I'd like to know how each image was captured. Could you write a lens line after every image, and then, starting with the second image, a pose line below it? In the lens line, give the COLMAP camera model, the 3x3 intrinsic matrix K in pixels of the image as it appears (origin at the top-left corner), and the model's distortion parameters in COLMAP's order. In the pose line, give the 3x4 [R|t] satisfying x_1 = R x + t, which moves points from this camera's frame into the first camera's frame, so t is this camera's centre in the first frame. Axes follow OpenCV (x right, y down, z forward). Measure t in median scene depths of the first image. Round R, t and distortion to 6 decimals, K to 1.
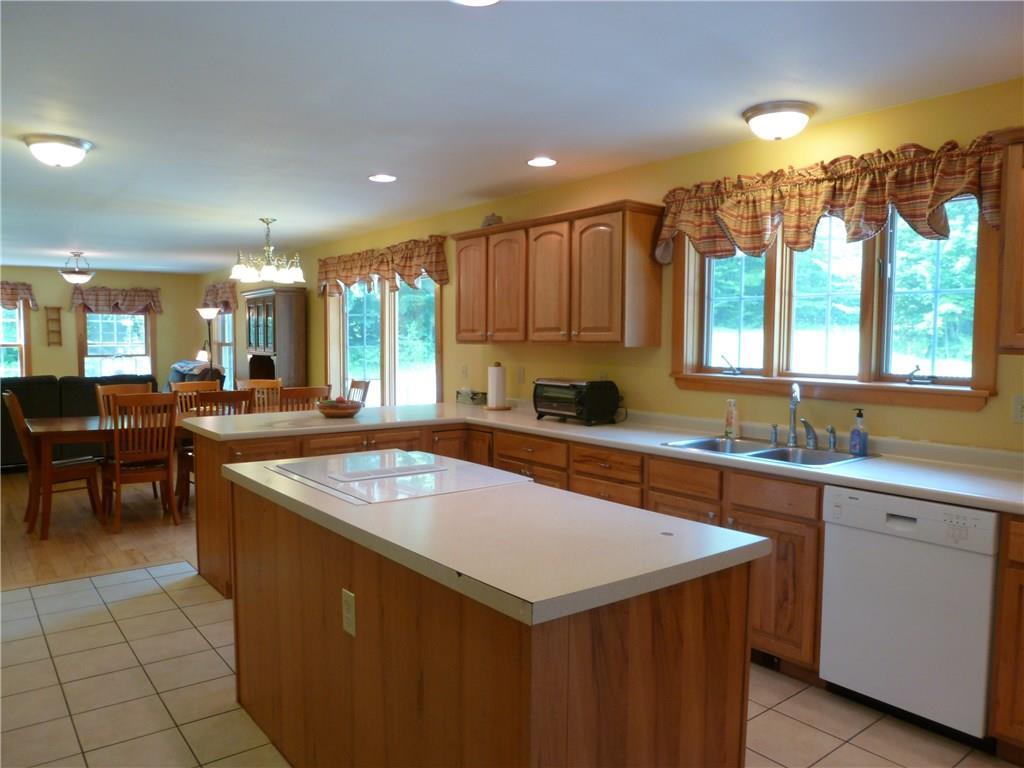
lens RADIAL K [[727.9, 0, 506.1], [0, 727.9, 387.0], [0, 0, 1]] dist [-0.053815, 0.014108]
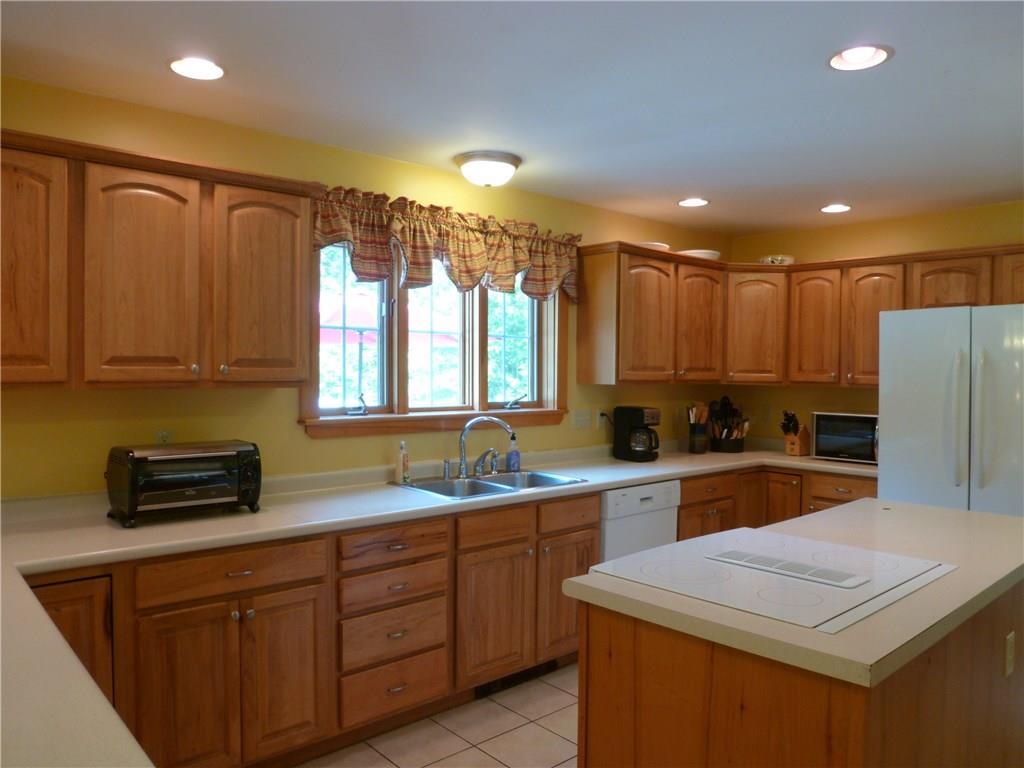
lens RADIAL K [[727.9, 0, 507.4], [0, 727.9, 376.9], [0, 0, 1]] dist [-0.053815, 0.014108]
pose [[-0.055949, -0.013710, 0.998339, -2.331316], [0.061463, 0.997962, 0.017149, -0.274306], [-0.996540, 0.062321, -0.054993, 3.530829]]
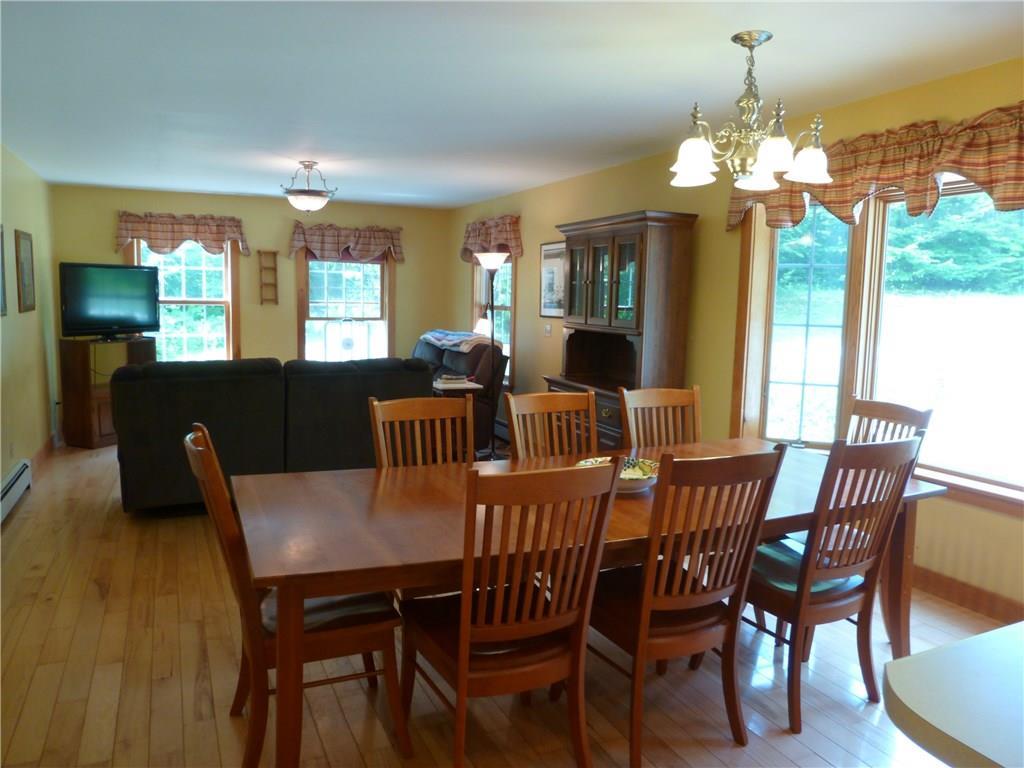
lens RADIAL K [[727.9, 0, 514.6], [0, 727.9, 386.2], [0, 0, 1]] dist [-0.053815, 0.014108]
pose [[0.975330, 0.045971, -0.215910, -0.213300], [-0.033858, 0.997656, 0.059469, -0.025330], [0.218138, -0.050691, 0.974601, 0.313120]]
